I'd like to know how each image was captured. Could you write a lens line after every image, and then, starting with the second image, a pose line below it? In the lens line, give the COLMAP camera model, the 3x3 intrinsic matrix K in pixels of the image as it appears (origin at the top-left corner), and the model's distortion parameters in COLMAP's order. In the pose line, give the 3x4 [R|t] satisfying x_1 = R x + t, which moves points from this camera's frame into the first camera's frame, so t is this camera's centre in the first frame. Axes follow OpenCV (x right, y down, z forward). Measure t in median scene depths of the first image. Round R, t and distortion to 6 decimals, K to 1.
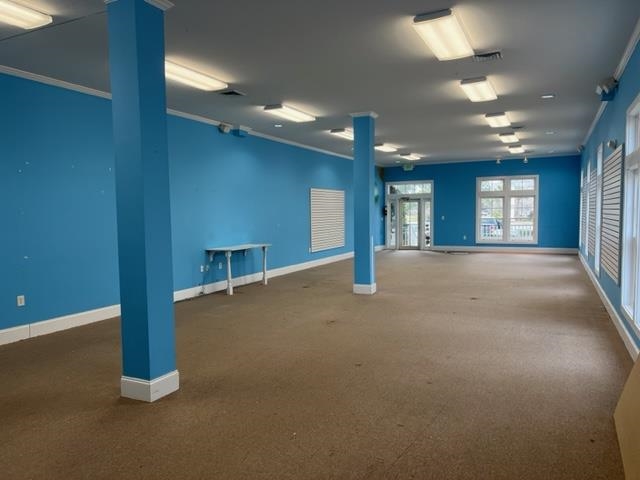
lens RADIAL K [[471.9, 0, 320.0], [0, 471.9, 240.0], [0, 0, 1]] dist [0.004101, 0.001003]
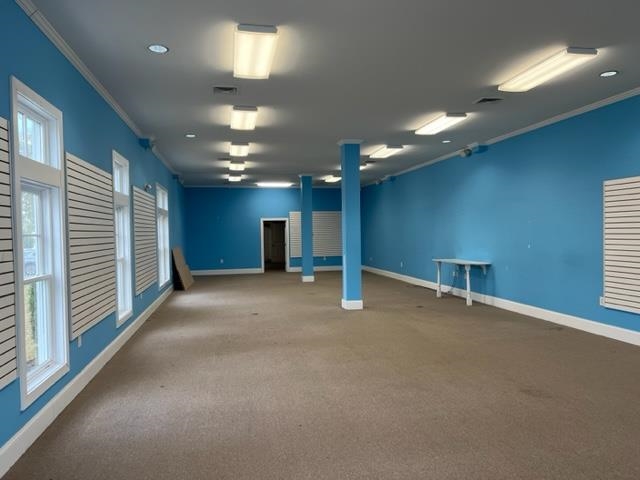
lens RADIAL K [[471.9, 0, 320.0], [0, 471.9, 240.0], [0, 0, 1]] dist [0.004101, 0.001003]
pose [[-0.800678, 0.037865, -0.597897, 0.696910], [-0.007831, 0.997254, 0.073644, -0.105954], [0.599043, 0.063647, -0.798183, 1.598802]]
